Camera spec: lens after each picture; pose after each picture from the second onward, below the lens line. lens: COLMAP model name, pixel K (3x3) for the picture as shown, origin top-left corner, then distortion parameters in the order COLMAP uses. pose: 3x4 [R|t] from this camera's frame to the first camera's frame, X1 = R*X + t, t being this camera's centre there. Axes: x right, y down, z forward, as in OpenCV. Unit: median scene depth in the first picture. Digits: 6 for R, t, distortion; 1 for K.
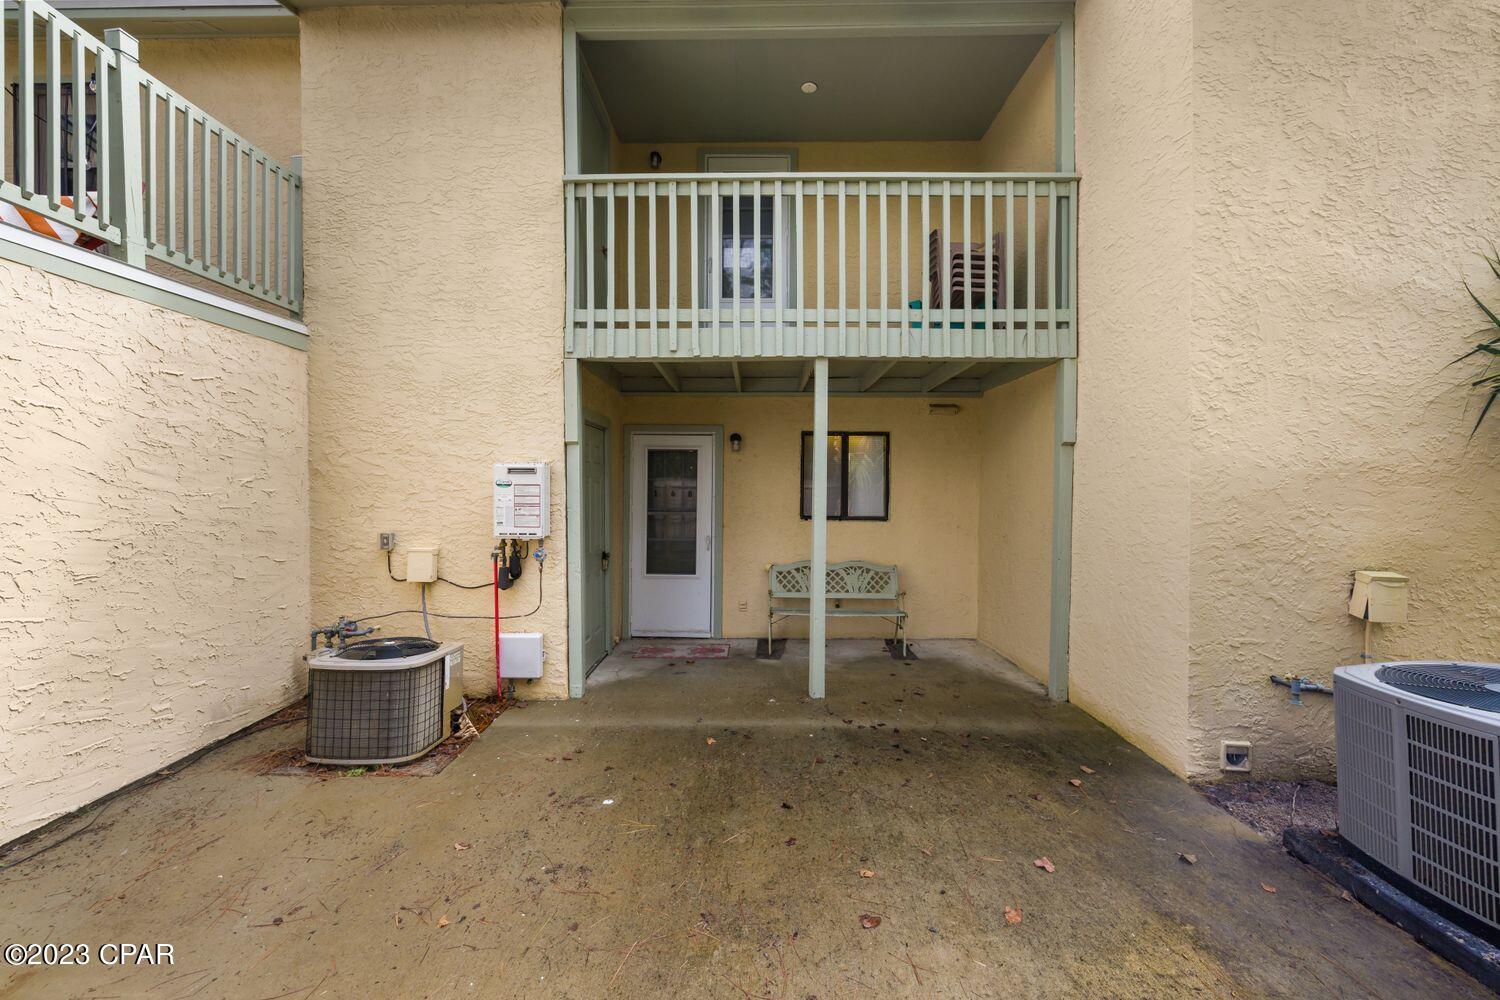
lens RADIAL K [[624.5, 0, 745.4], [0, 624.5, 491.9], [0, 0, 1]] dist [-0.001201, -0.000755]
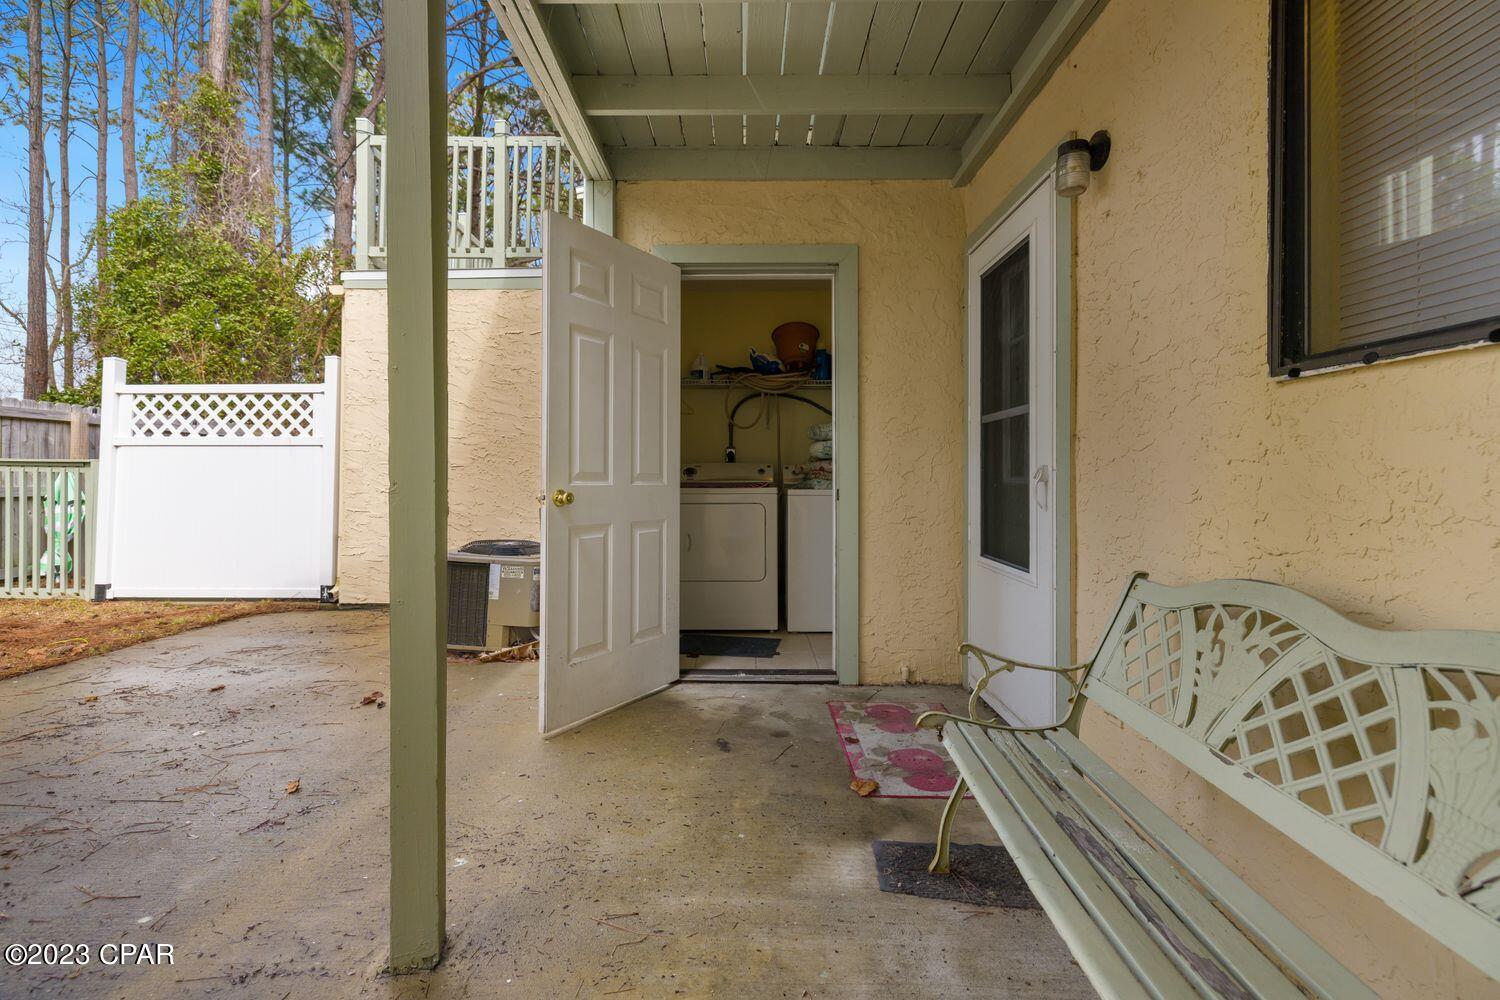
lens RADIAL K [[624.5, 0, 745.4], [0, 624.5, 491.9], [0, 0, 1]] dist [-0.001201, -0.000755]
pose [[-0.004525, 0.006599, -0.999968, 0.549744], [-0.022263, 0.999730, 0.006698, 0.162184], [0.999742, 0.022292, -0.004377, 1.597158]]
